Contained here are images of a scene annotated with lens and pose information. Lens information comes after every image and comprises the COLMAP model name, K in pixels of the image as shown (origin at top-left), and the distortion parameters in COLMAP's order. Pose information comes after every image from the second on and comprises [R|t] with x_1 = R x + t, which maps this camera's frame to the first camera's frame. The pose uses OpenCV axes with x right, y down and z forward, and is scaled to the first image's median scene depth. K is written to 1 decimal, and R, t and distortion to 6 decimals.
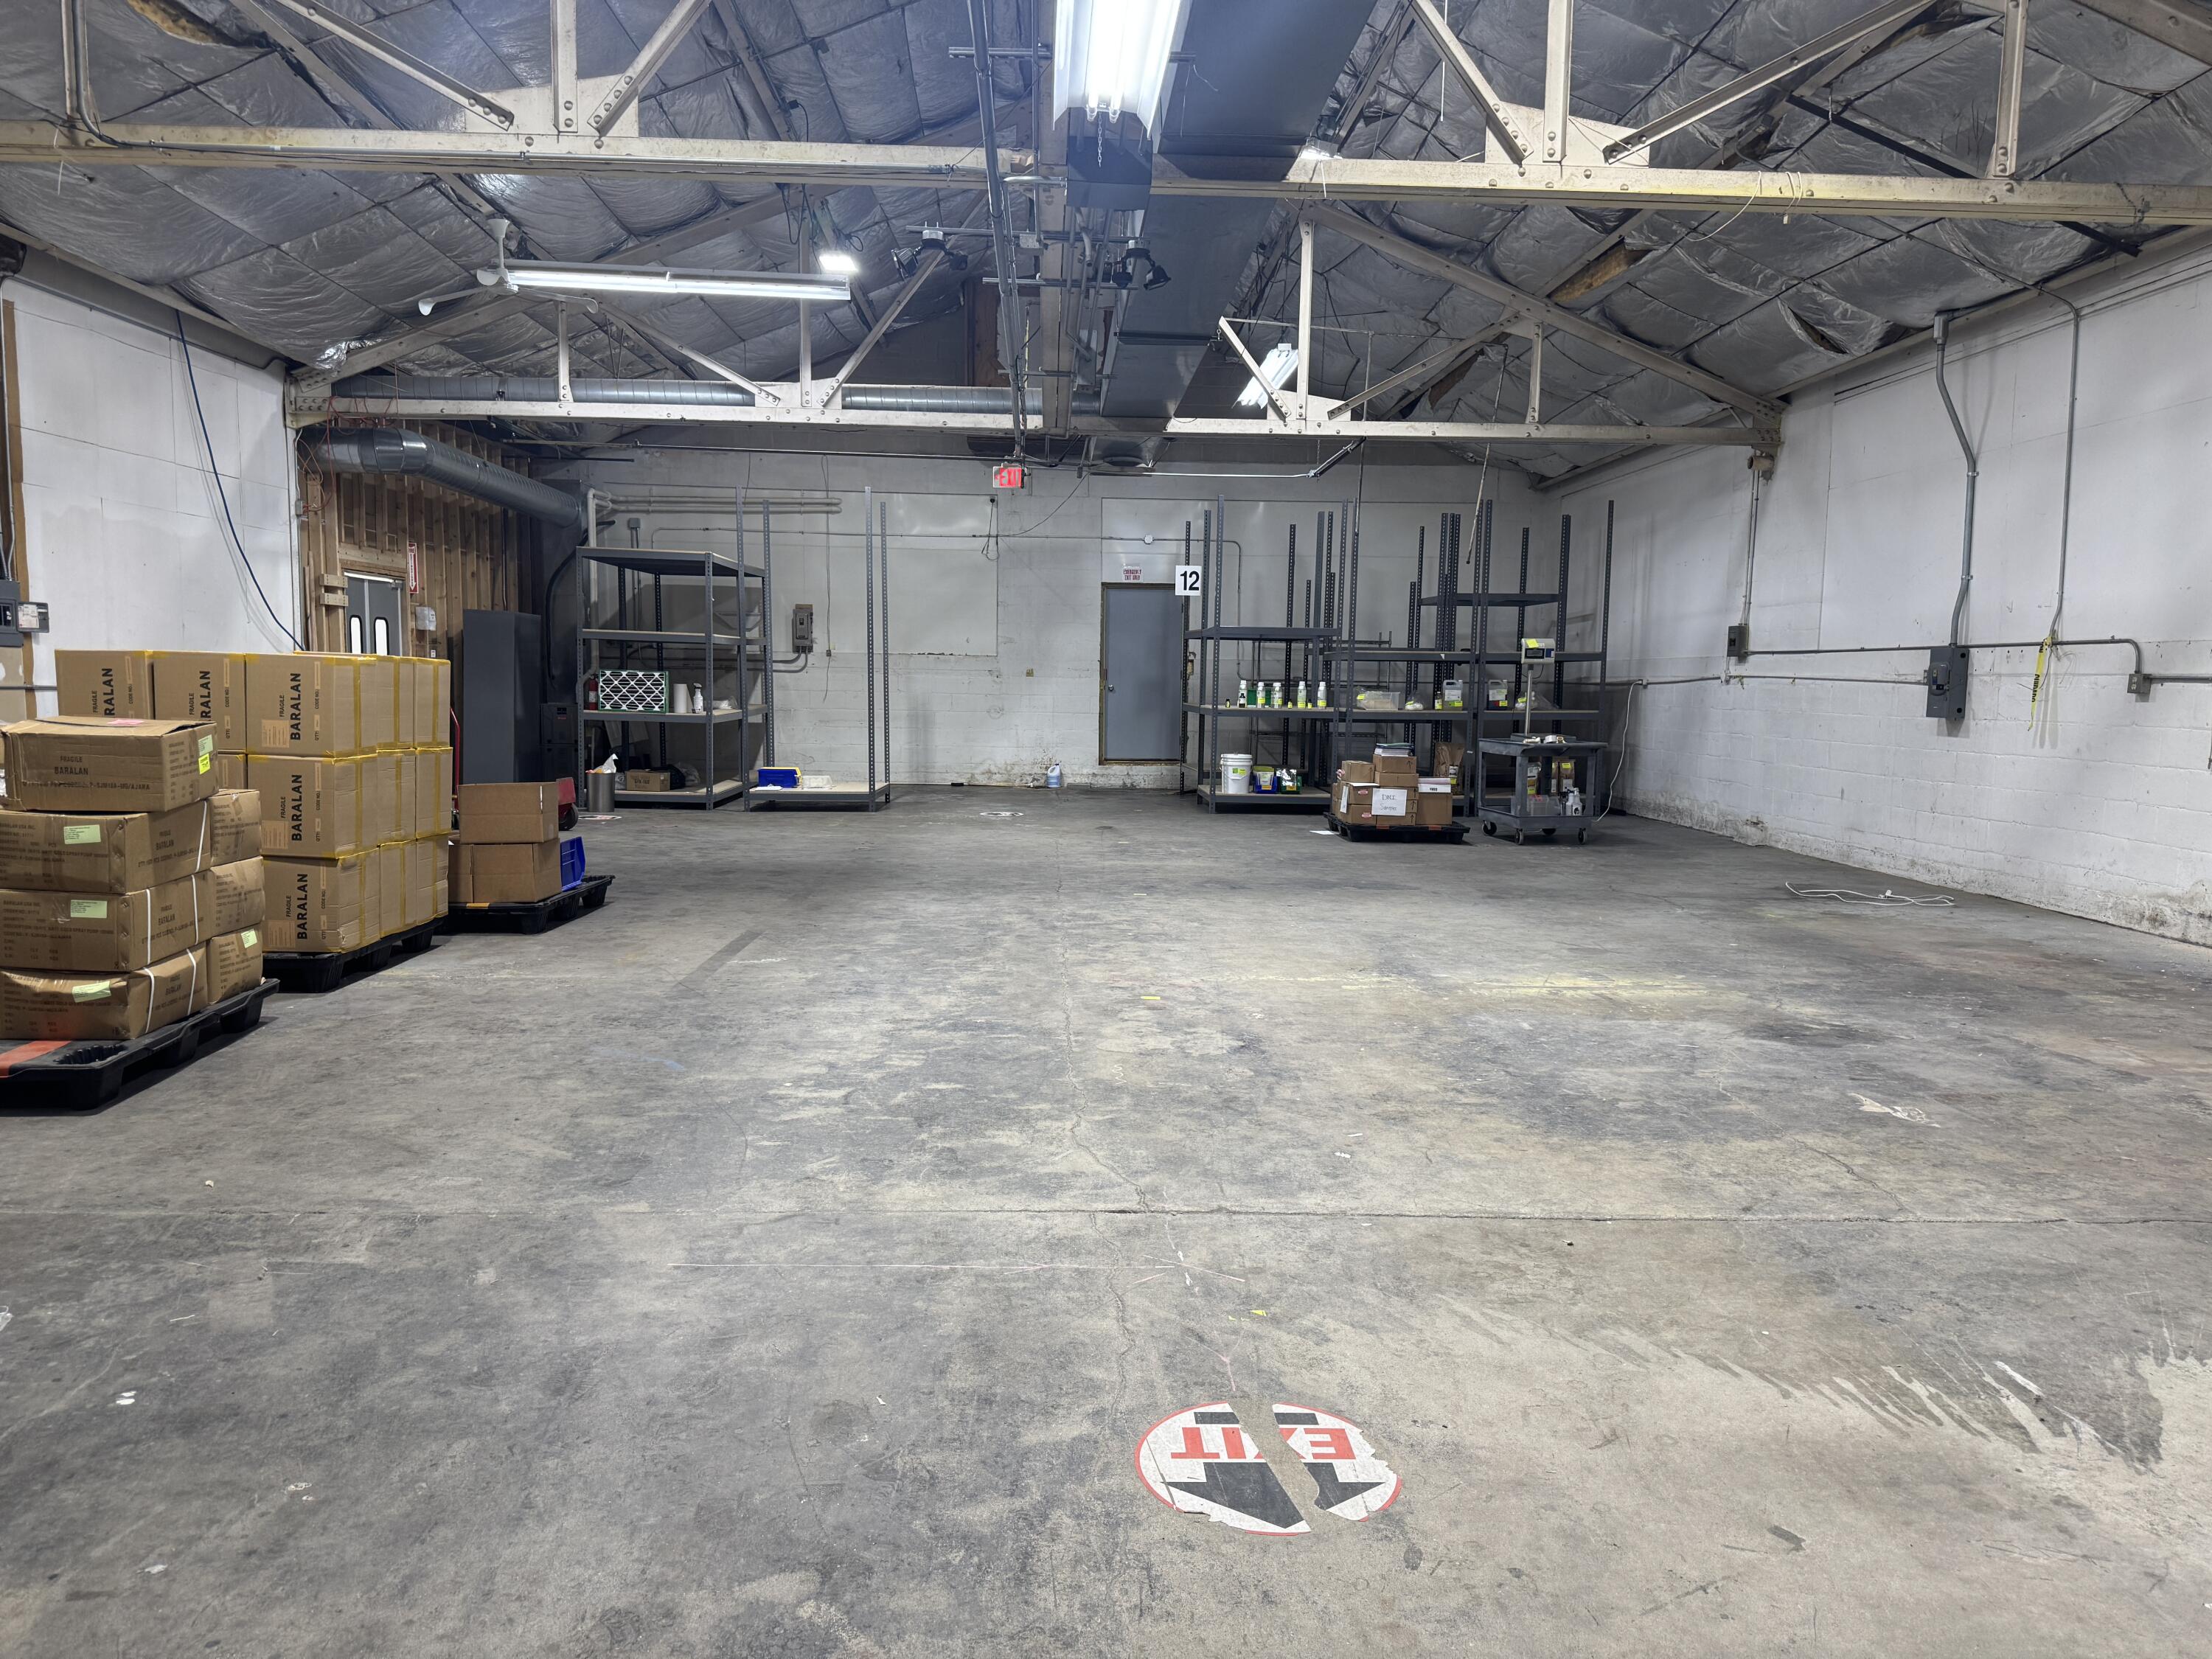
lens RADIAL K [[1571.8, 0, 1105.3], [0, 1571.8, 827.8], [0, 0, 1]] dist [0.020760, -0.016175]
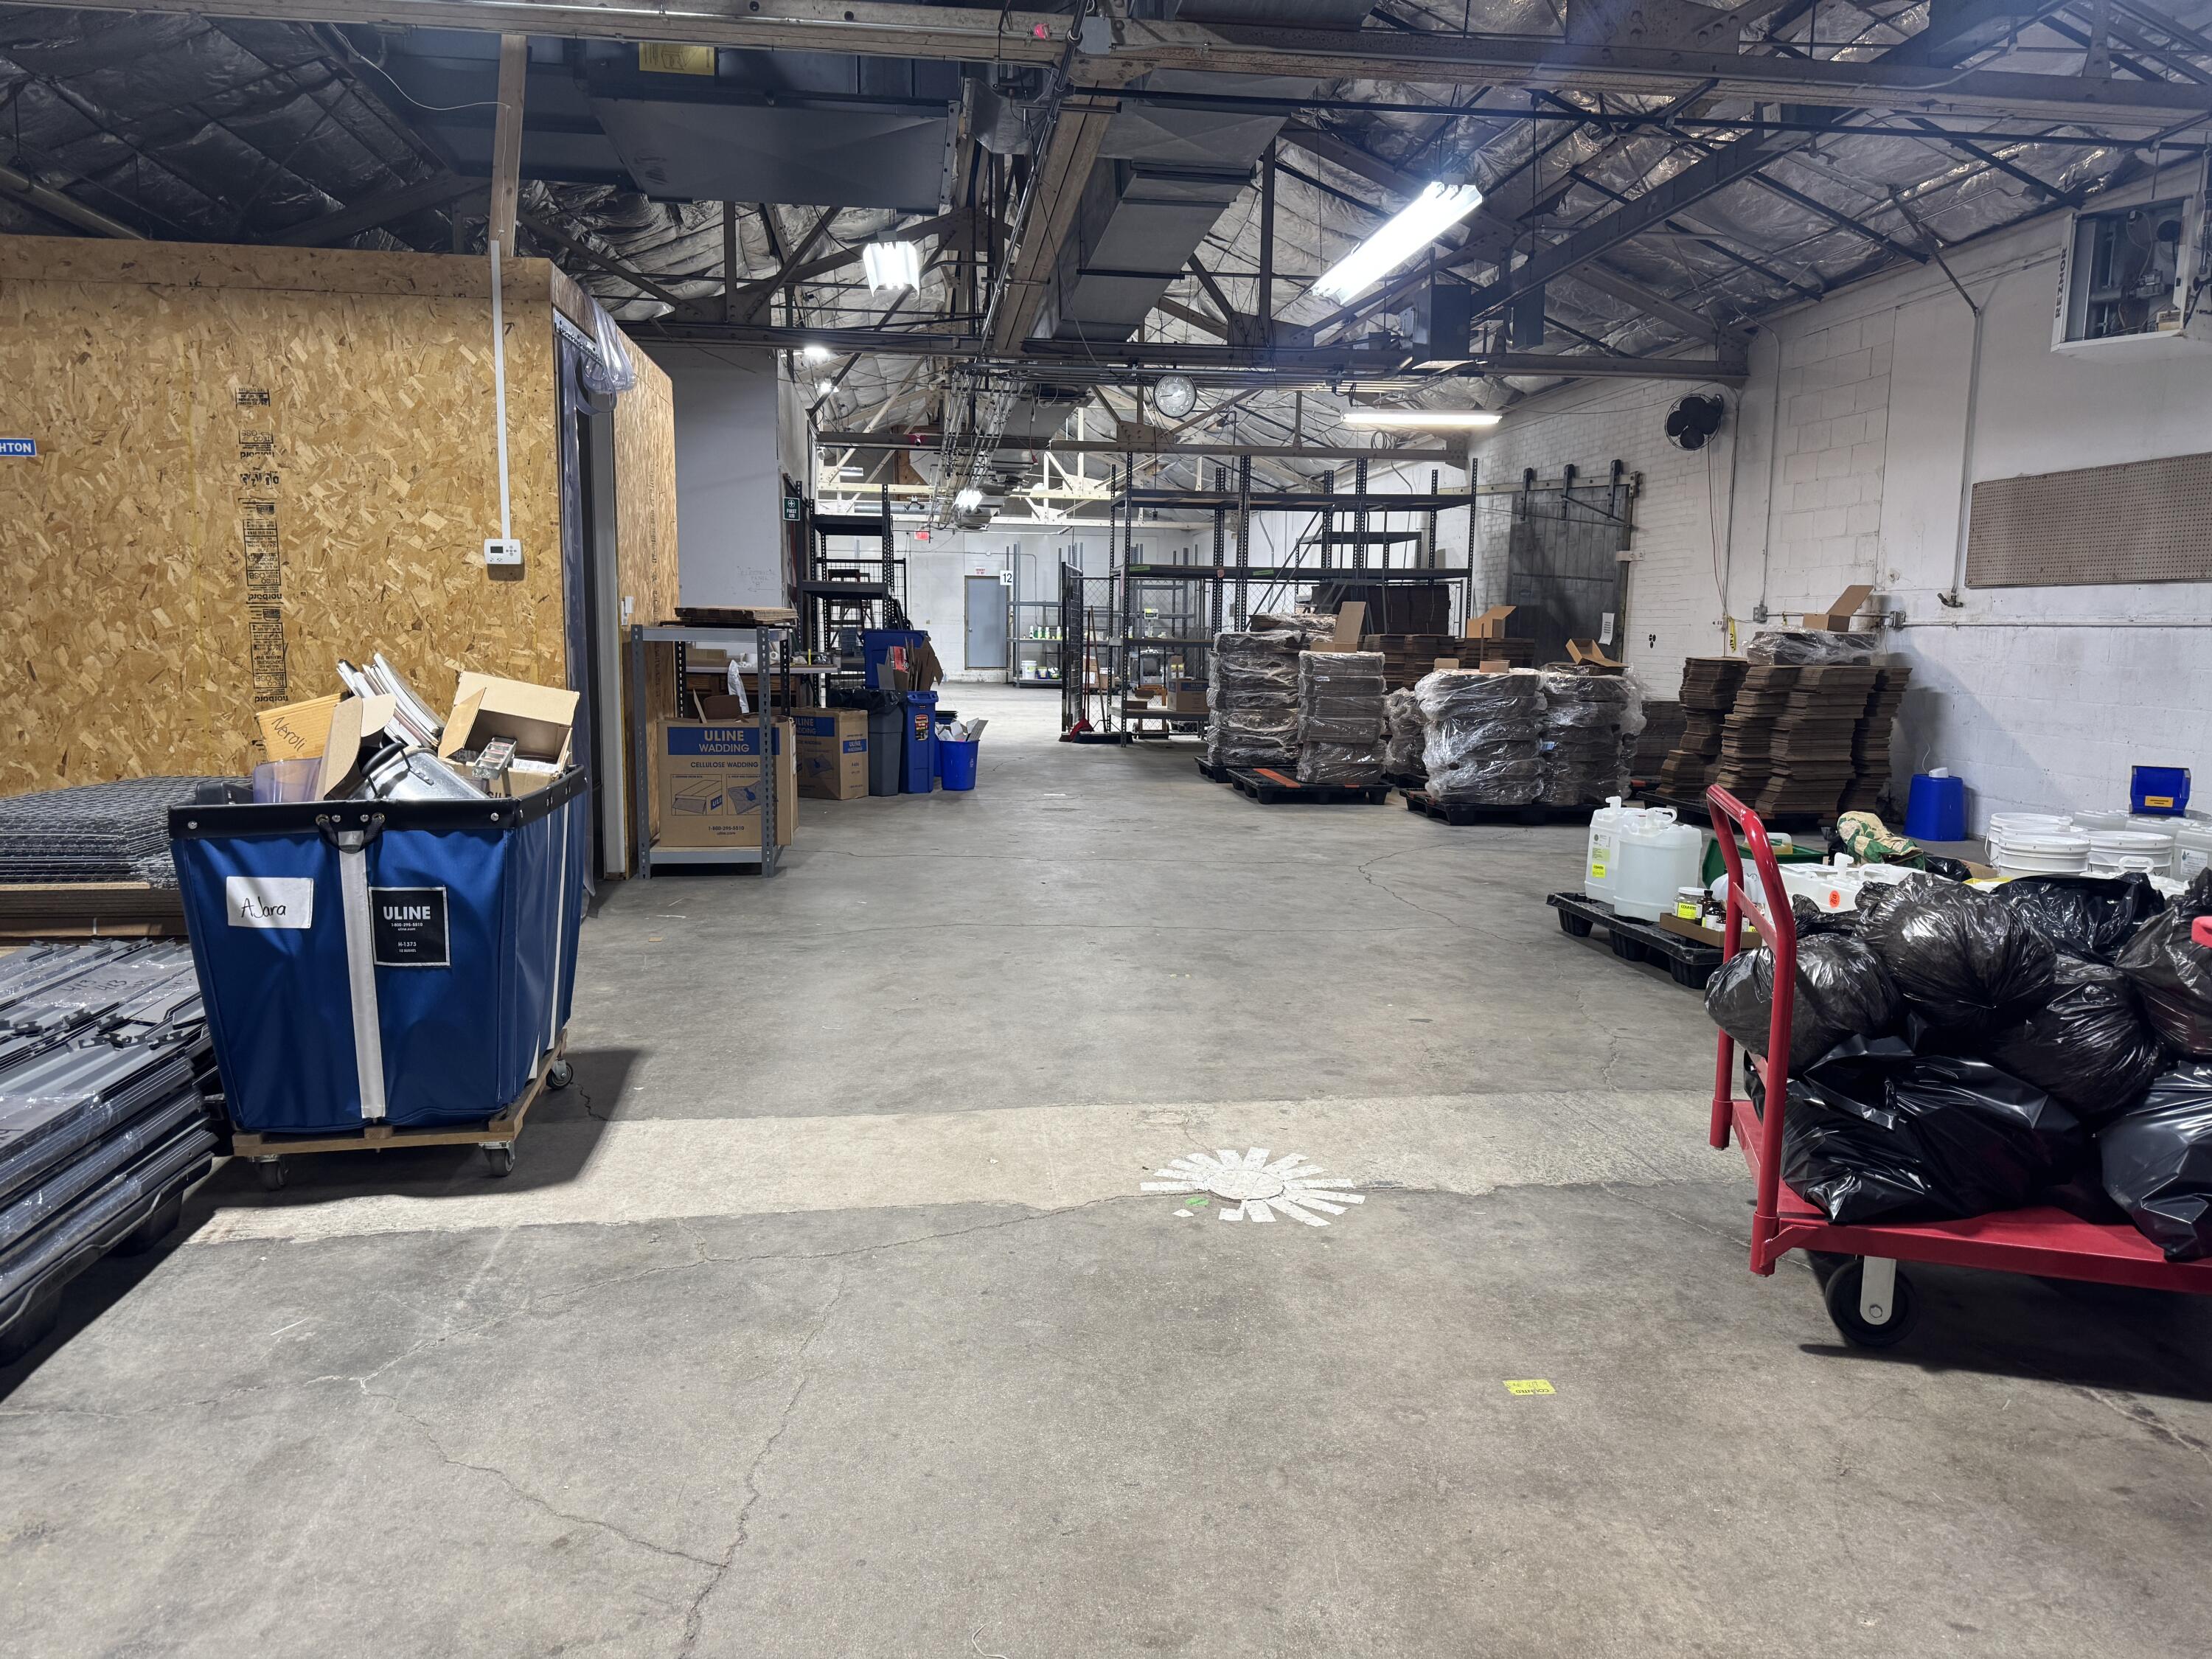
lens RADIAL K [[1571.8, 0, 1109.1], [0, 1571.8, 830.3], [0, 0, 1]] dist [0.020760, -0.016175]
pose [[0.996028, -0.019051, 0.086977, 0.000855], [0.016060, 0.999260, 0.034954, 0.100925], [-0.087579, -0.033418, 0.995597, -1.047111]]
